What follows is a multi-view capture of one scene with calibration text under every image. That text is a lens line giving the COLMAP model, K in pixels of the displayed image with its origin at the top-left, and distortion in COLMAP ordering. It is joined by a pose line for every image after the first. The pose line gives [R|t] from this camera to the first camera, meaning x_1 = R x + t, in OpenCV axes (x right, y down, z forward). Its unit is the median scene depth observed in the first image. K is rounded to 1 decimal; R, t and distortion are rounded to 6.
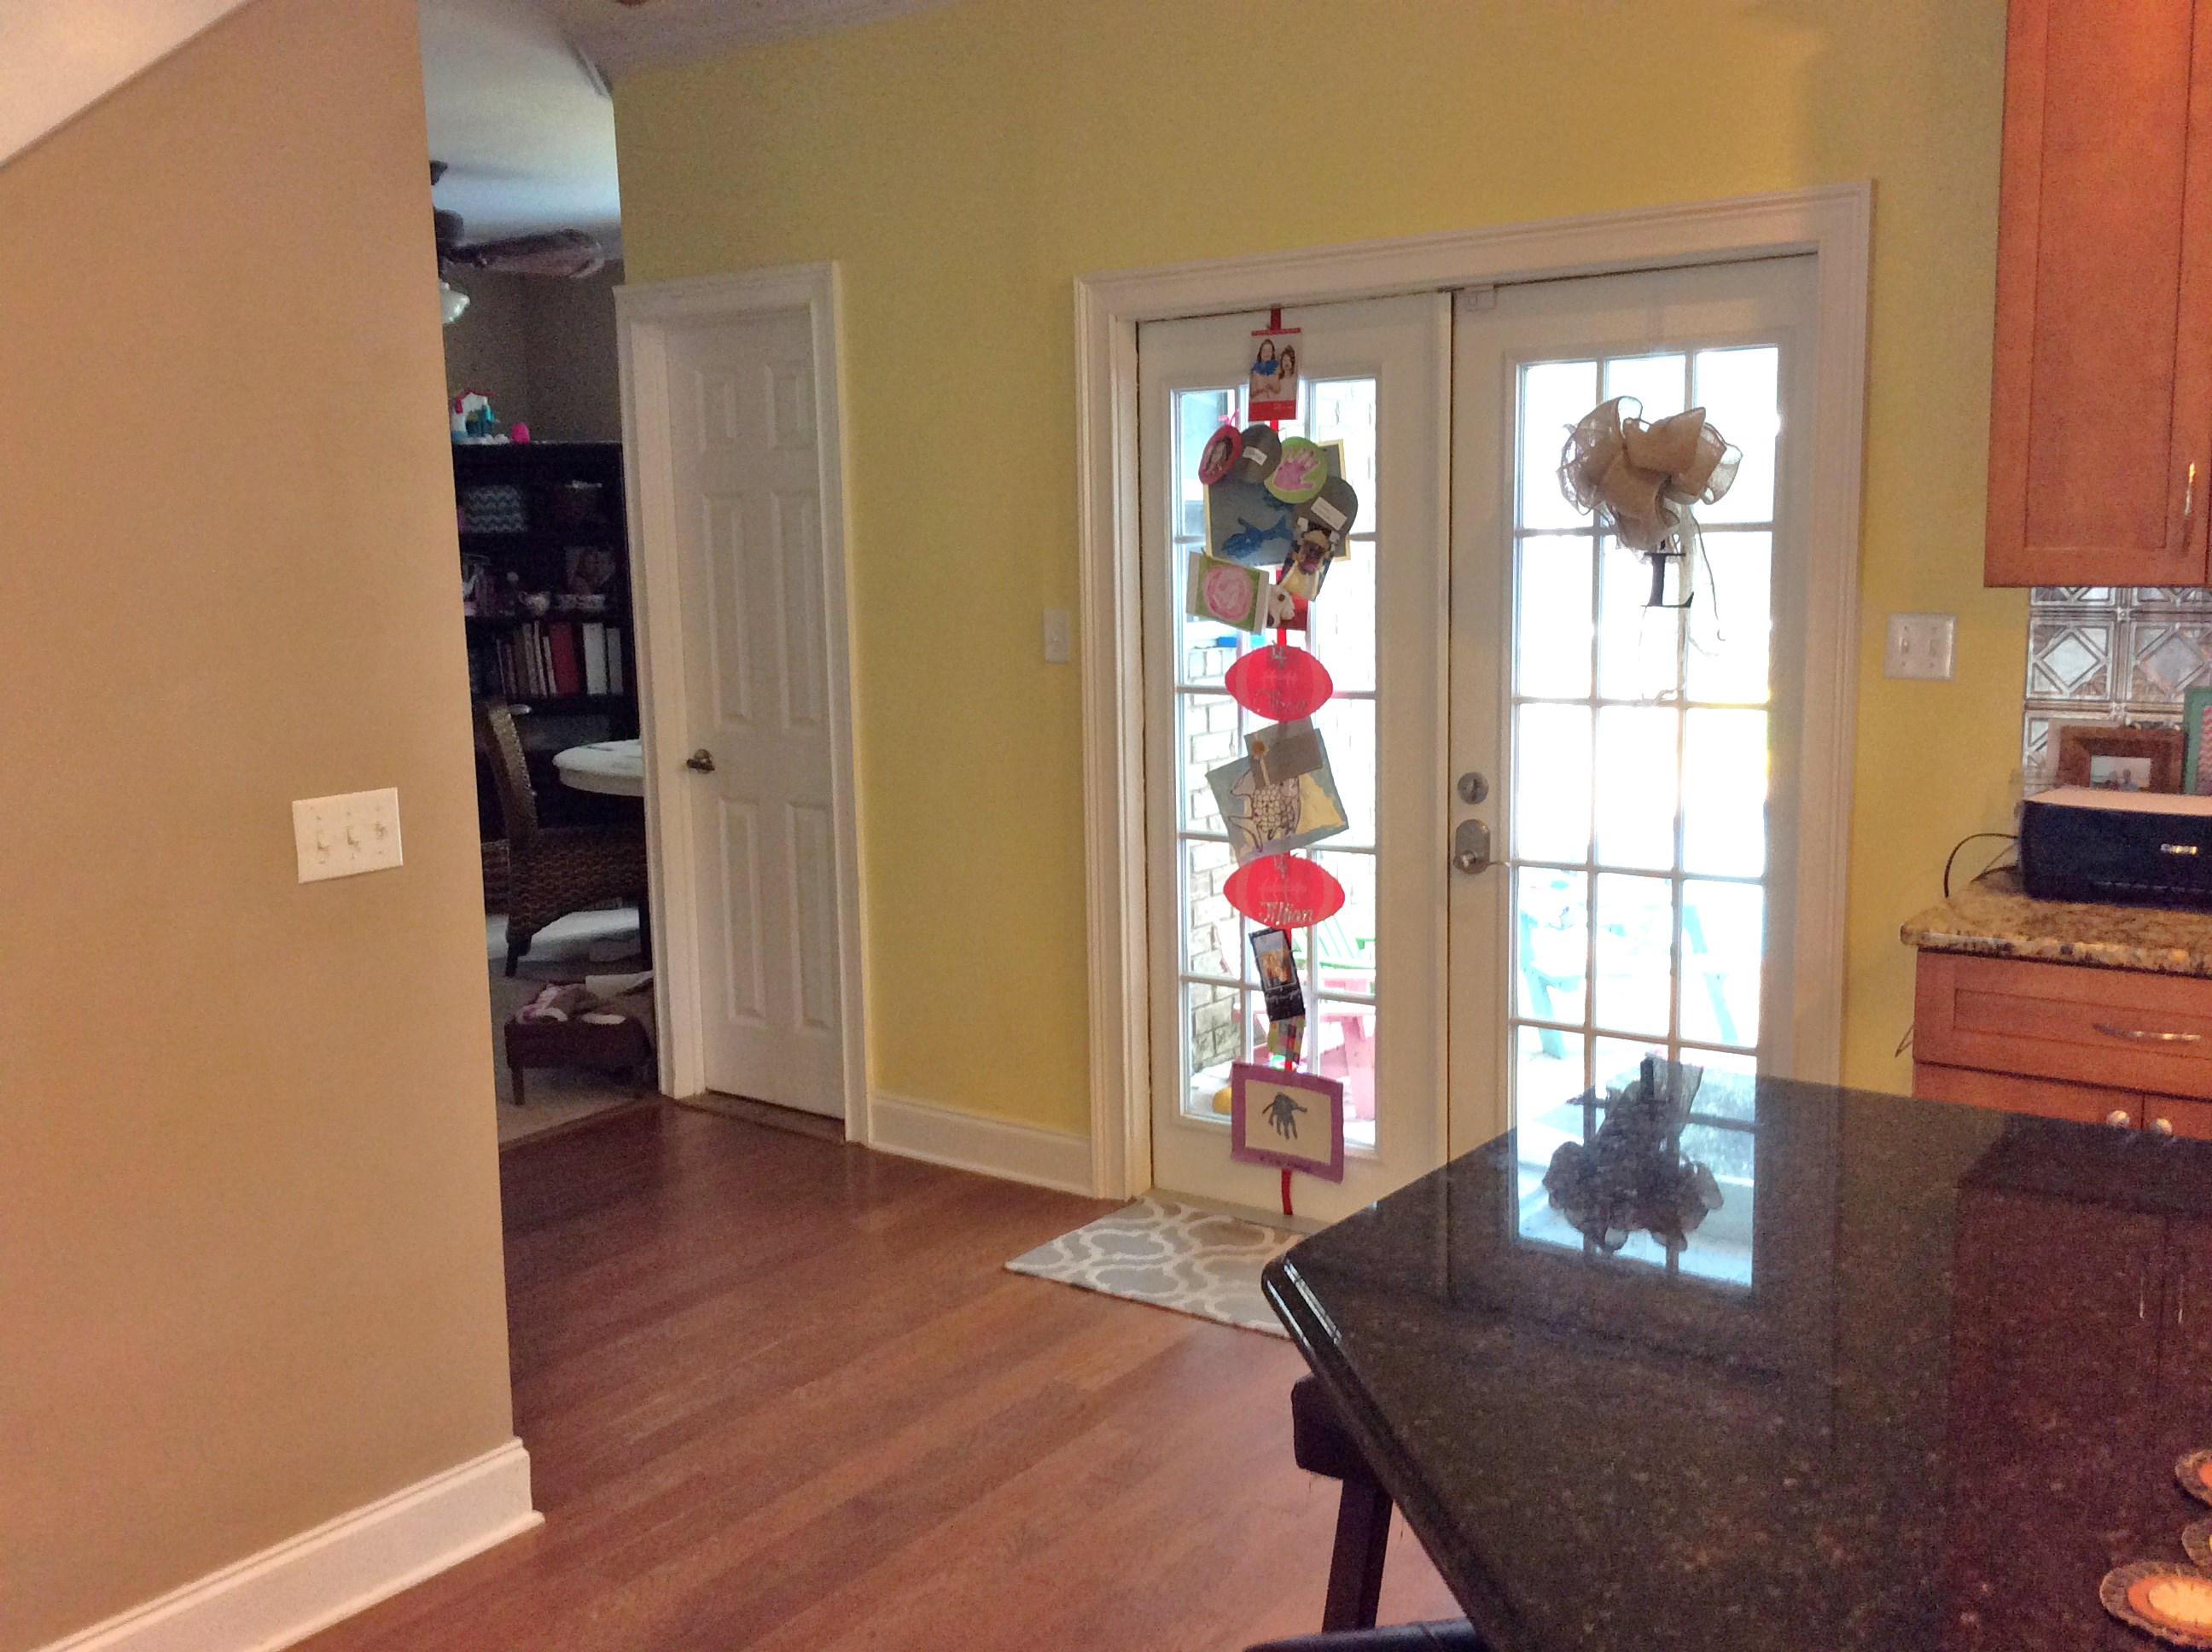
lens RADIAL K [[2017.4, 0, 1106.0], [0, 2017.4, 826.0], [0, 0, 1]] dist [0.089683, -0.201976]
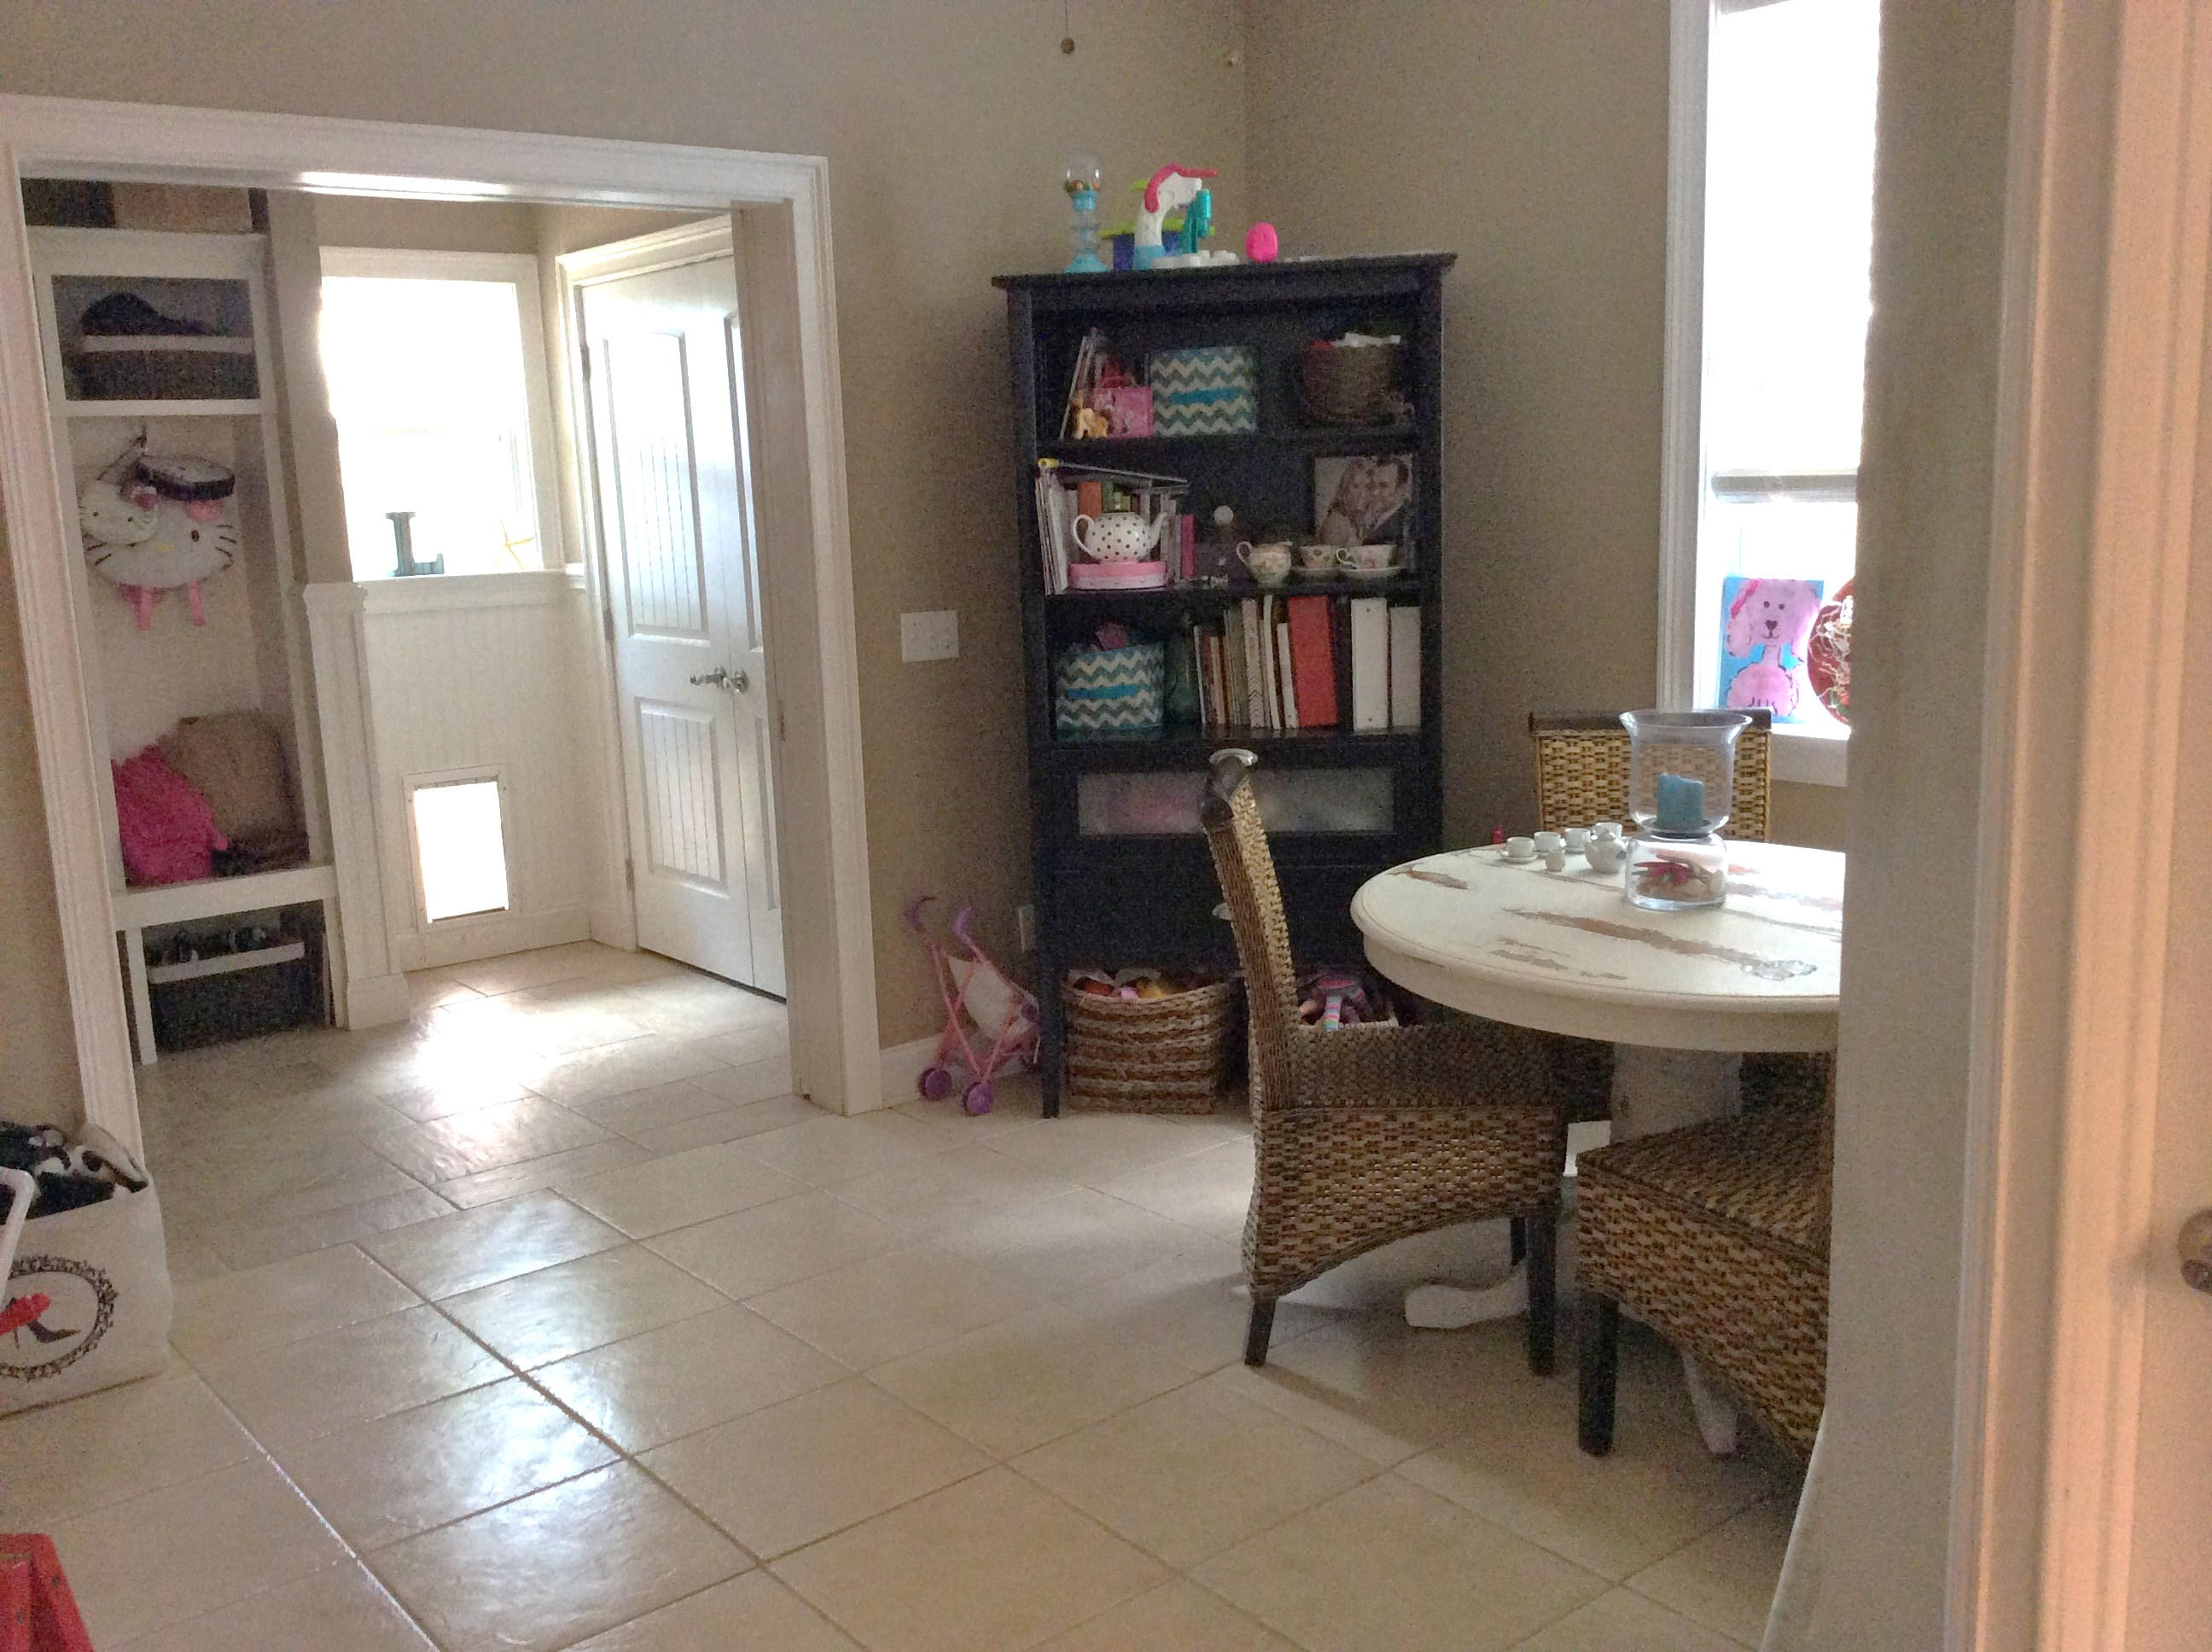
lens RADIAL K [[2017.4, 0, 1106.0], [0, 2017.4, 826.0], [0, 0, 1]] dist [0.089683, -0.201976]
pose [[0.963512, 0.035881, -0.265248, -0.174531], [-0.024833, 0.998683, 0.044887, -0.061797], [0.266509, -0.036662, 0.963135, 0.455829]]
